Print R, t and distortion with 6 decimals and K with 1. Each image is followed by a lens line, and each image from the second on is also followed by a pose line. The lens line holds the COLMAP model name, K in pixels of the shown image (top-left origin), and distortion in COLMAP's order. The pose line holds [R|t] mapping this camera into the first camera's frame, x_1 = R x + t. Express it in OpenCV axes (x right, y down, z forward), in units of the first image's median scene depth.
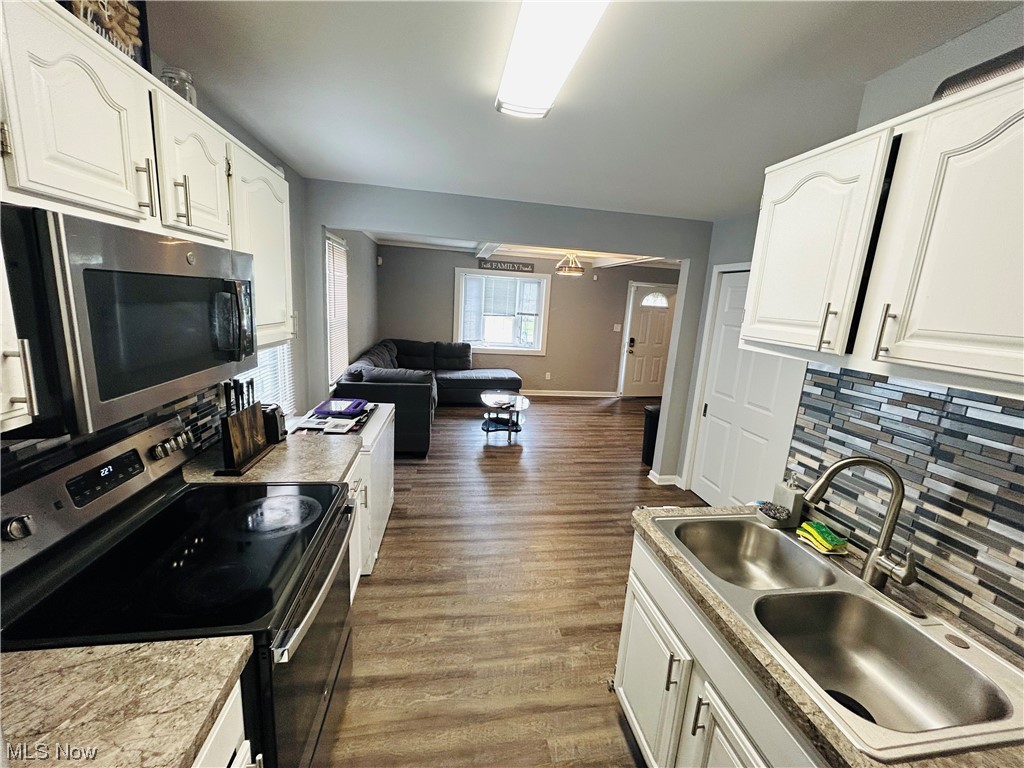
lens RADIAL K [[410.7, 0, 515.6], [0, 410.7, 383.8], [0, 0, 1]] dist [0.003268, -0.001038]
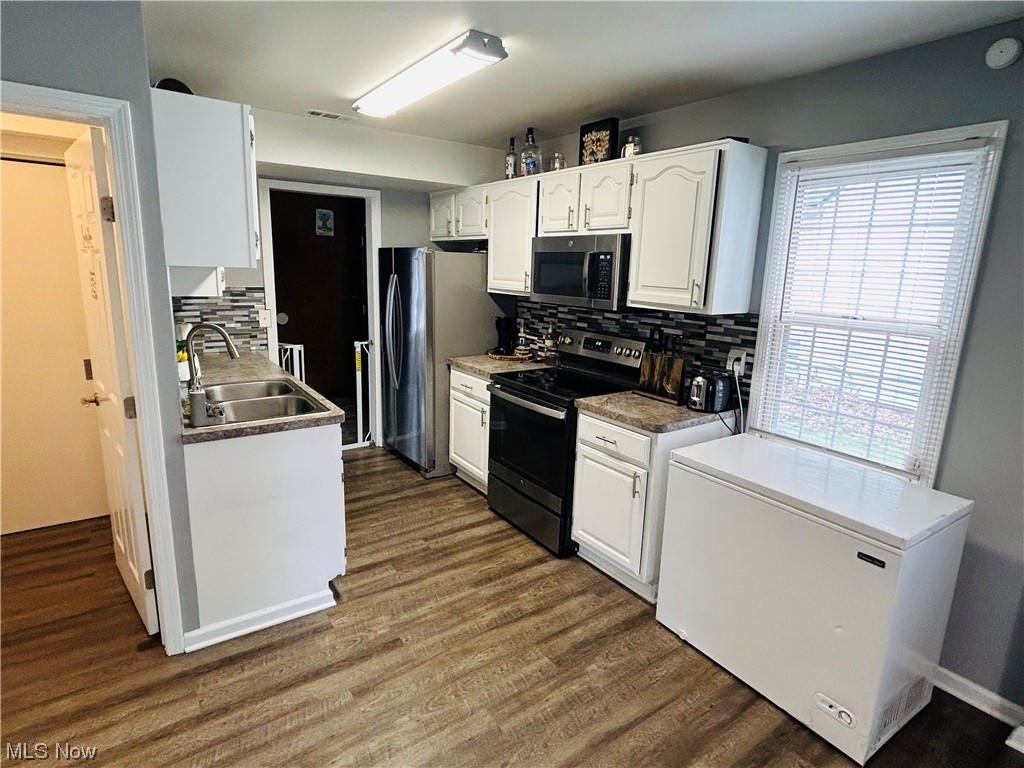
lens RADIAL K [[548.2, 0, 512.0], [0, 548.2, 384.0], [0, 0, 1]] dist [0.001305, -0.000376]
pose [[-0.899279, 0.006291, -0.437331, 0.441617], [-0.168481, 0.917751, 0.359648, -0.348024], [0.403624, 0.397105, -0.824254, 2.034594]]
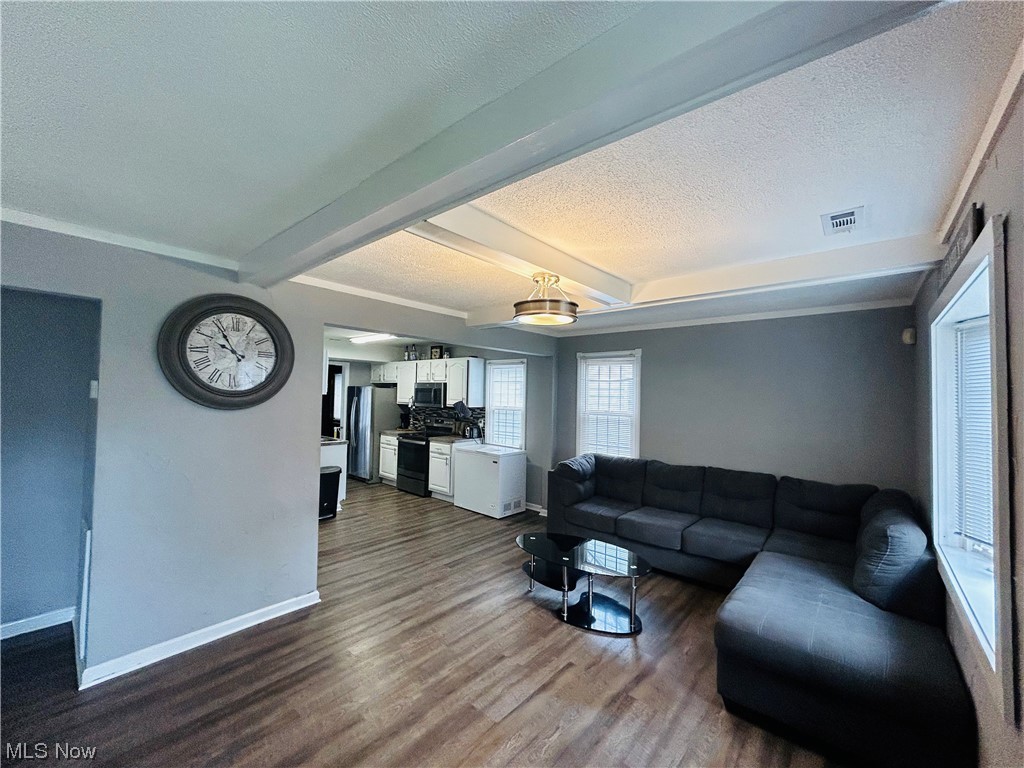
lens RADIAL K [[410.7, 0, 515.6], [0, 410.7, 383.8], [0, 0, 1]] dist [0.003268, -0.001038]
pose [[-0.768136, -0.095286, -0.633157, 1.323435], [-0.194678, 0.976805, 0.089177, -0.690079], [0.609974, 0.191761, -0.768869, 3.990545]]
